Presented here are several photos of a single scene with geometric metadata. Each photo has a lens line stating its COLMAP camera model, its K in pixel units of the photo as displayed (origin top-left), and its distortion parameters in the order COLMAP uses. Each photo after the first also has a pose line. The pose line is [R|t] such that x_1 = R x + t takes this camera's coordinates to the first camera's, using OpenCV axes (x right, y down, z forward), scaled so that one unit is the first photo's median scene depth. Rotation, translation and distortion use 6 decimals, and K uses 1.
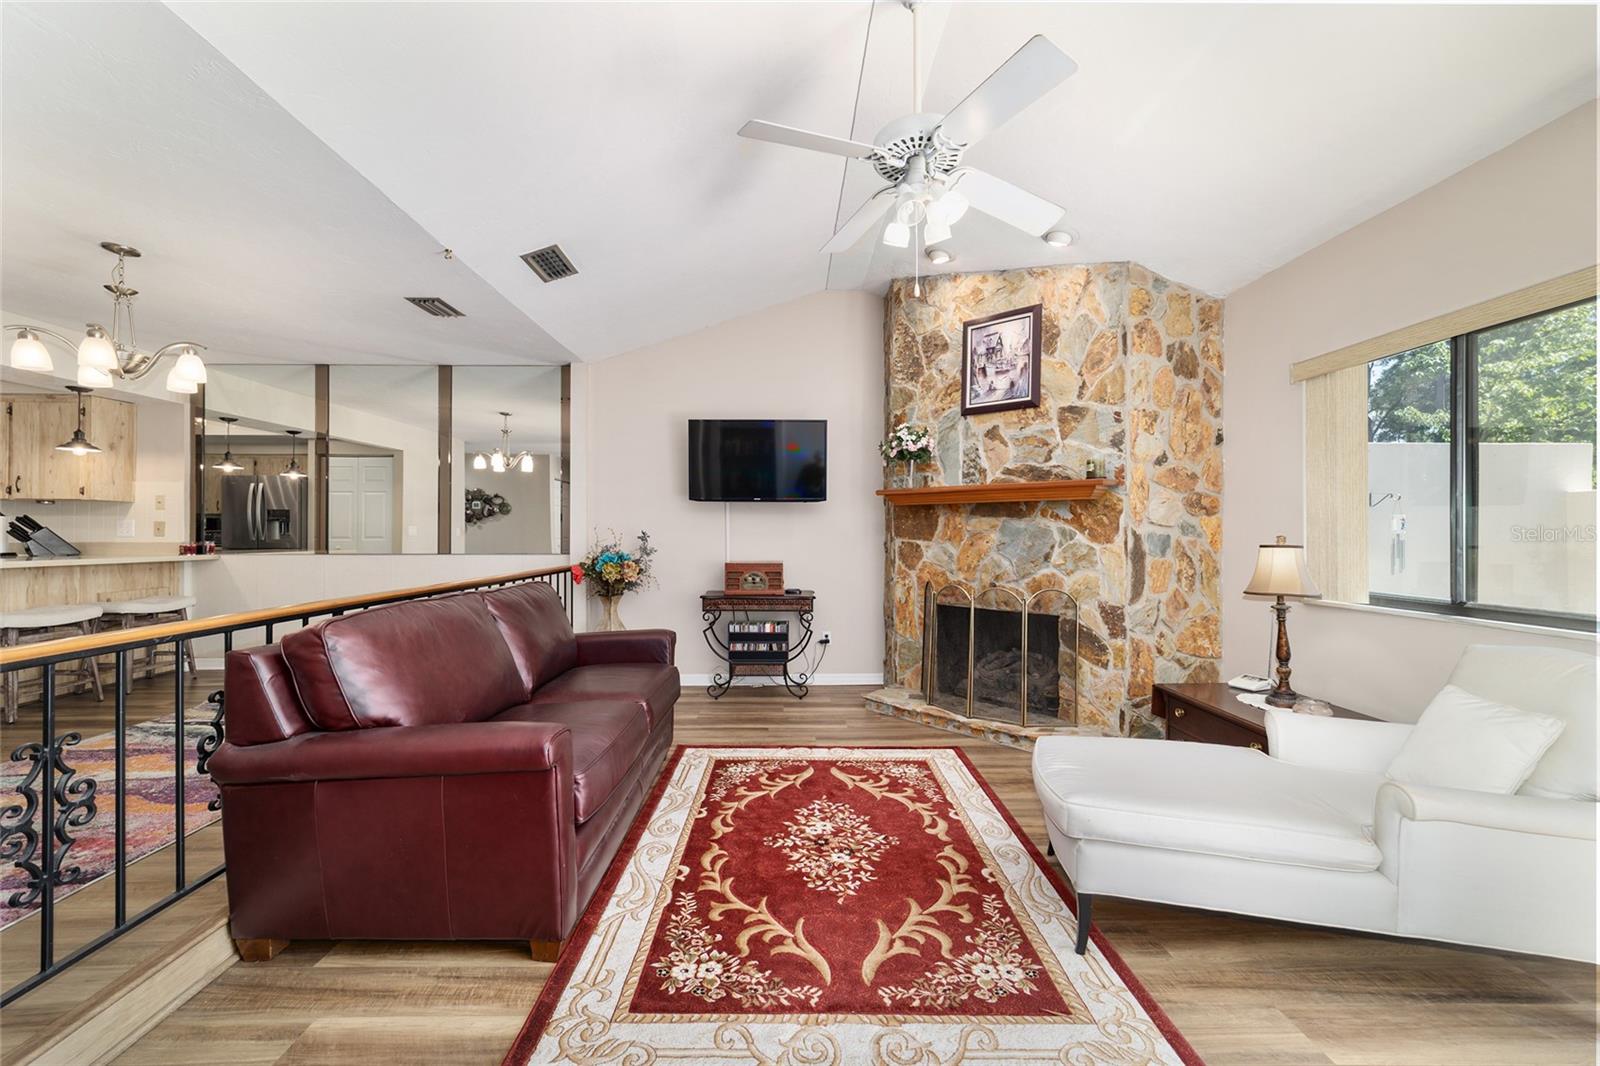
lens RADIAL K [[614.5, 0, 800.2], [0, 614.5, 529.6], [0, 0, 1]] dist [-0.017680, 0.007970]
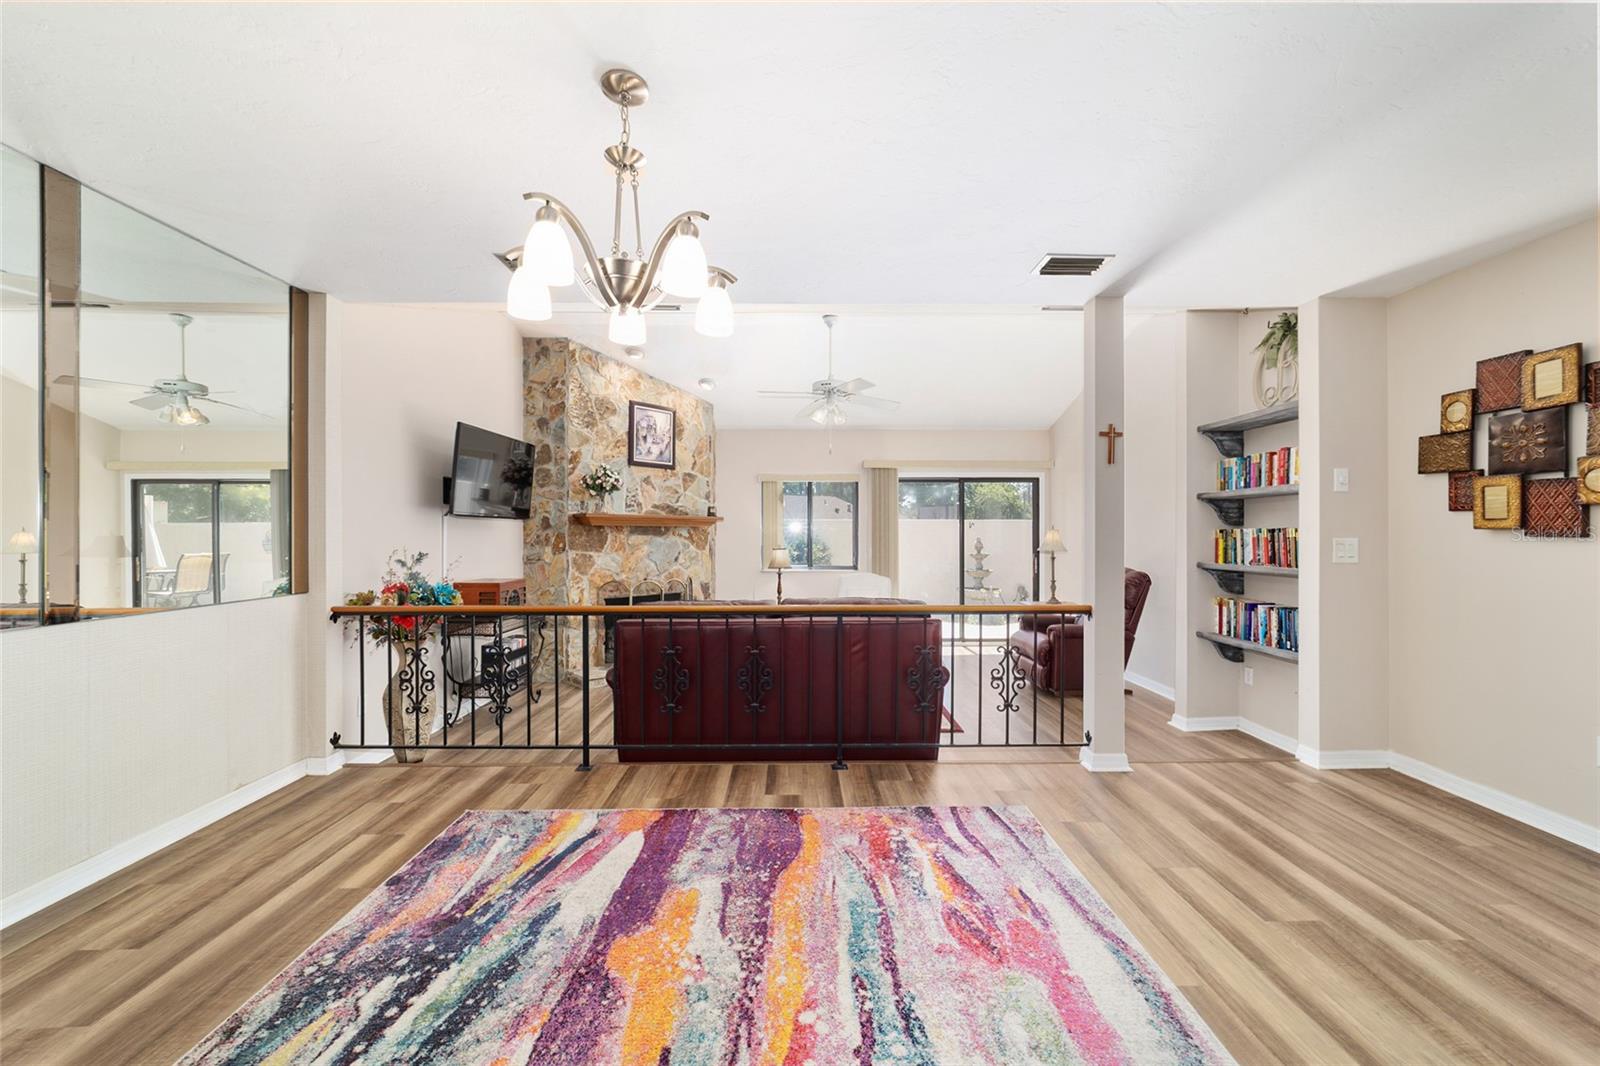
lens RADIAL K [[614.5, 0, 798.7], [0, 614.5, 527.0], [0, 0, 1]] dist [-0.017680, 0.007970]
pose [[0.016311, 0.007033, 0.999842, -1.307603], [-0.005558, 0.999960, -0.006943, -0.034563], [-0.999852, -0.005444, 0.016349, 0.640651]]
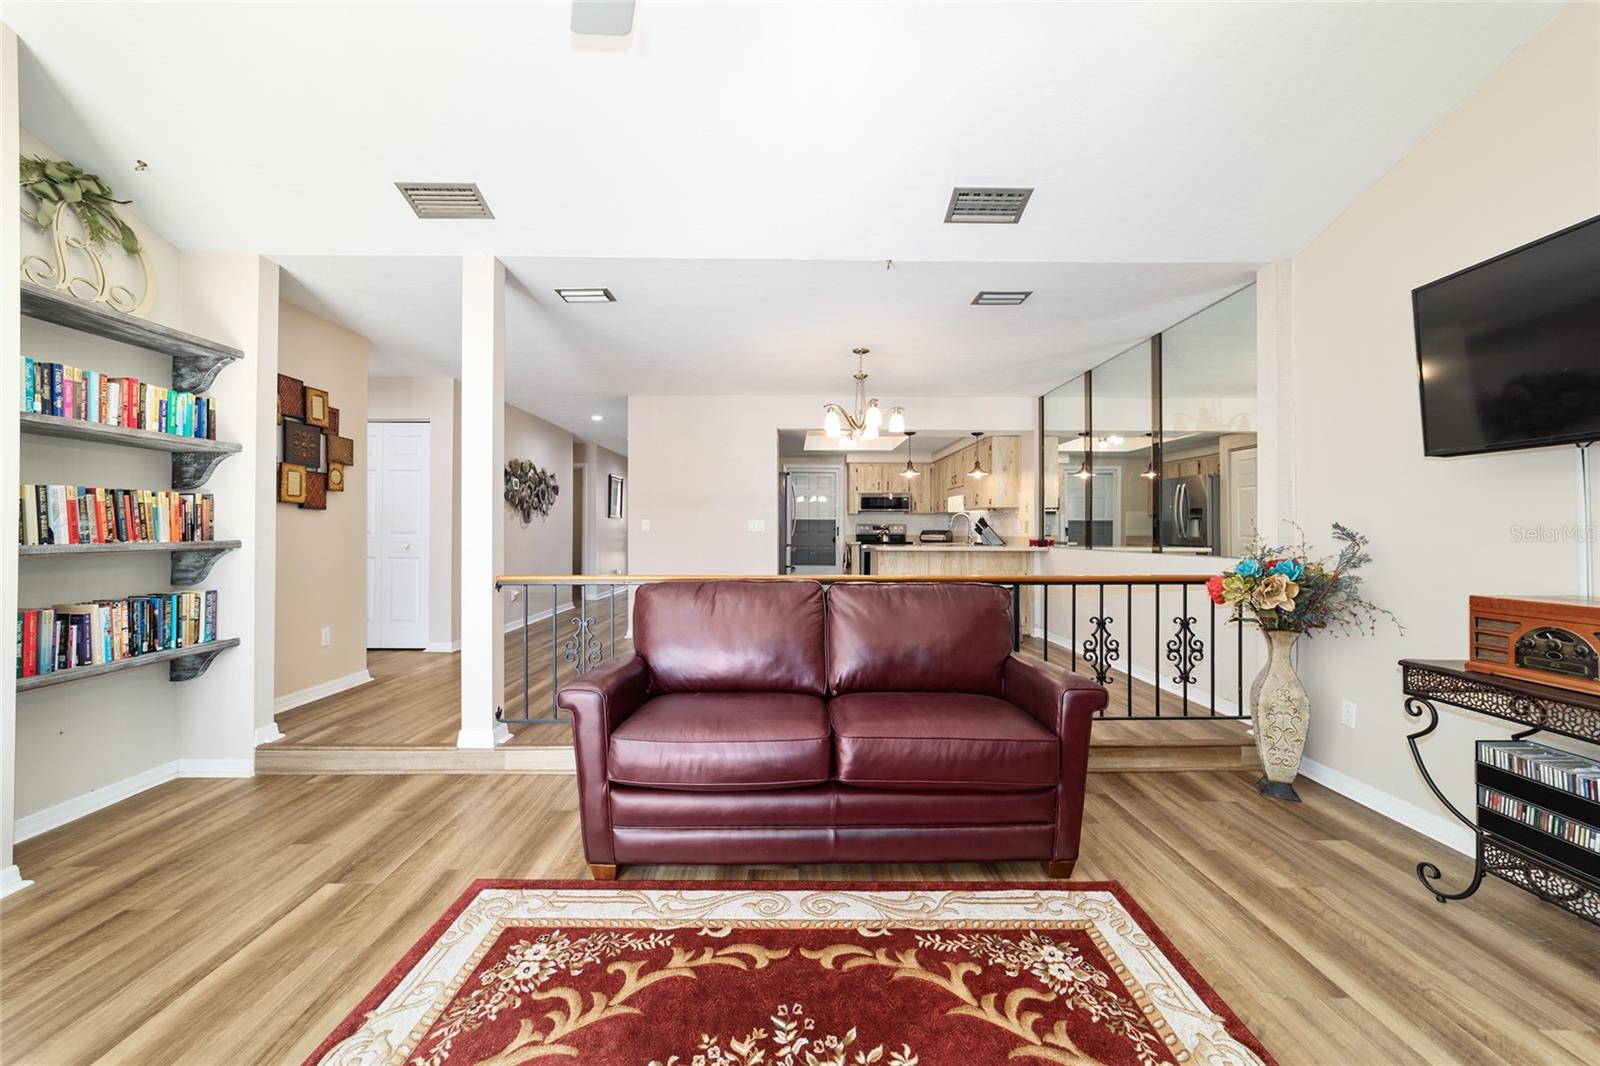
lens RADIAL K [[614.5, 0, 798.2], [0, 614.5, 527.4], [0, 0, 1]] dist [-0.017680, 0.007970]
pose [[-0.010988, -0.007194, -0.999914, 0.378187], [0.005091, 0.999961, -0.007251, 0.009028], [0.999927, -0.005170, -0.010951, 0.660959]]
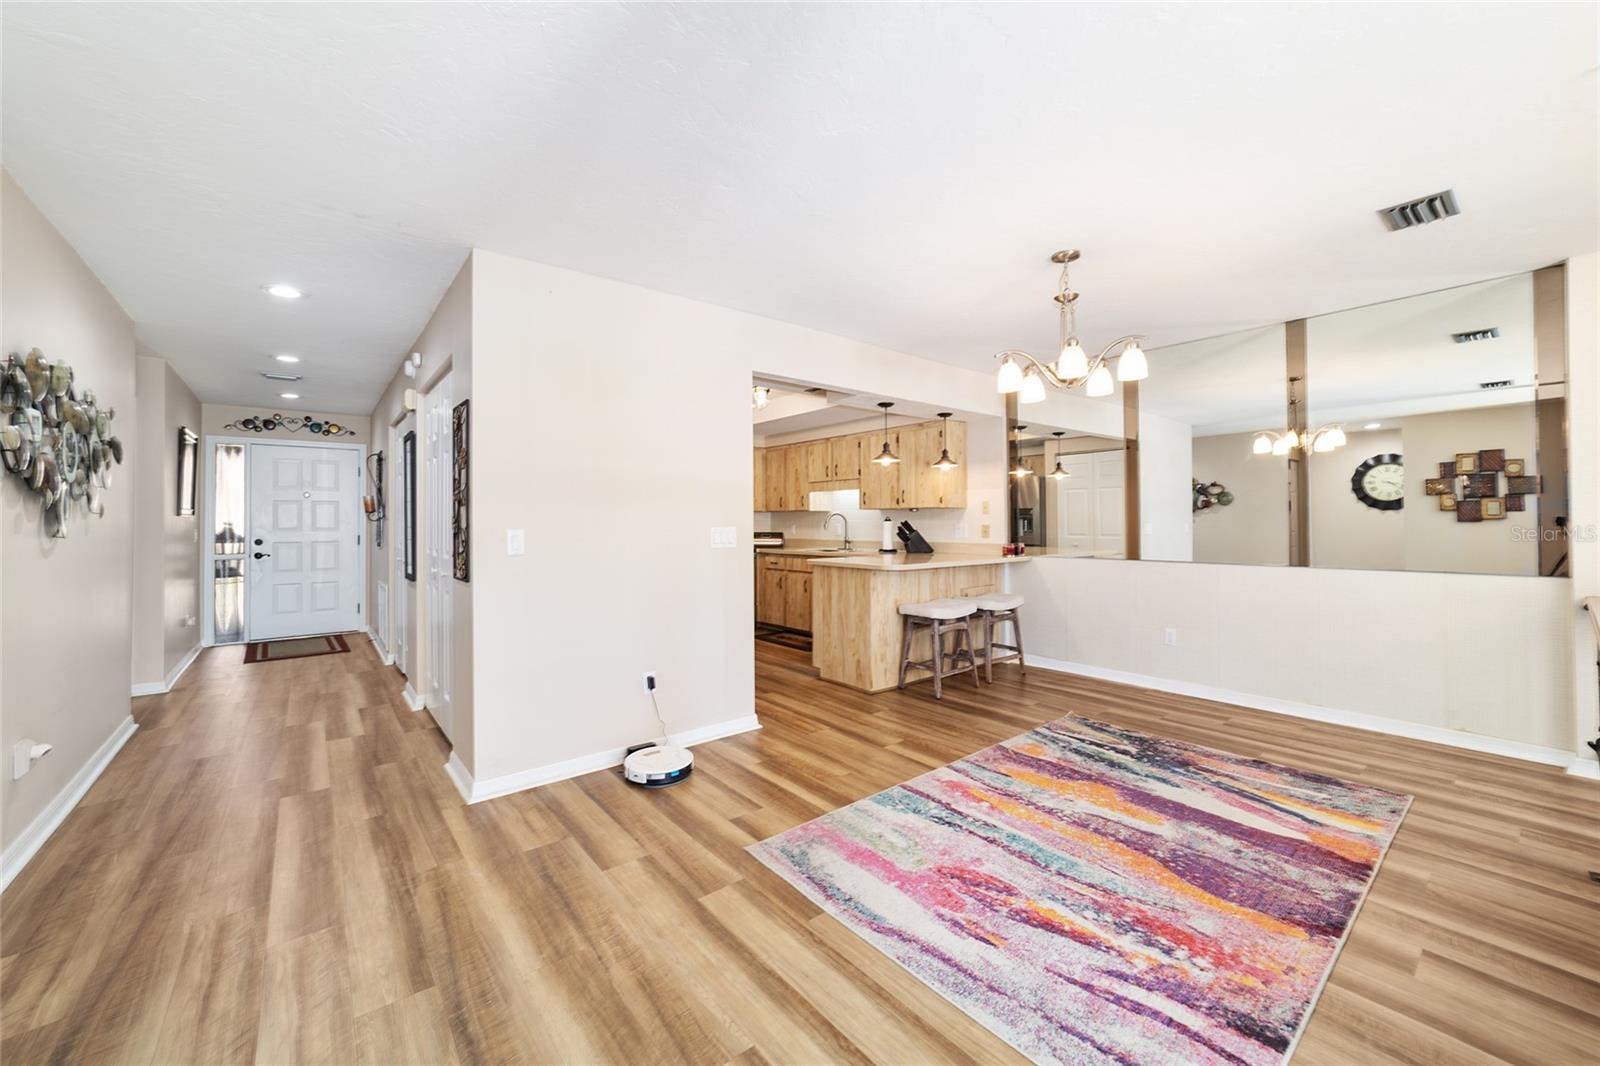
lens RADIAL K [[614.5, 0, 797.9], [0, 614.5, 518.6], [0, 0, 1]] dist [-0.017680, 0.007970]
pose [[0.606297, -0.008795, -0.795189, -0.466461], [0.011458, 0.999932, -0.002323, -0.033604], [0.795155, -0.007702, 0.606357, 0.049473]]
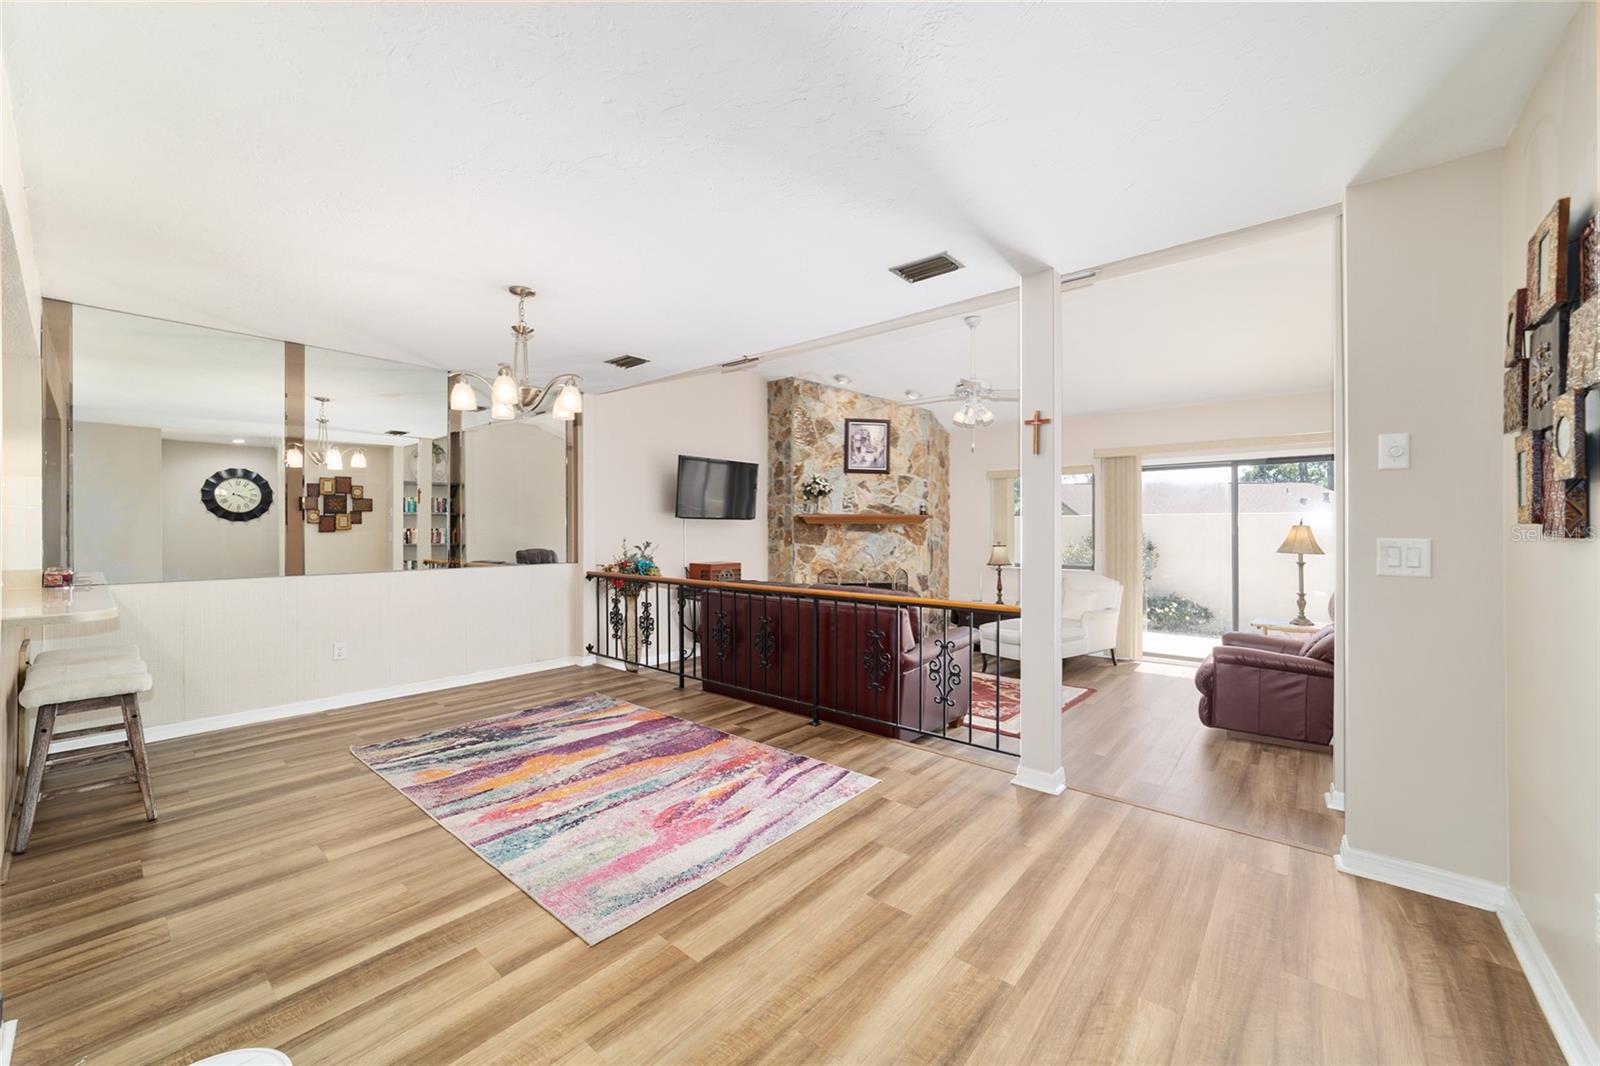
lens RADIAL K [[614.5, 0, 798.7], [0, 614.5, 525.6], [0, 0, 1]] dist [-0.017680, 0.007970]
pose [[0.667594, 0.003846, 0.744516, -1.235767], [-0.004684, 0.999989, -0.000967, -0.037580], [-0.744511, -0.002842, 0.667604, -0.066002]]
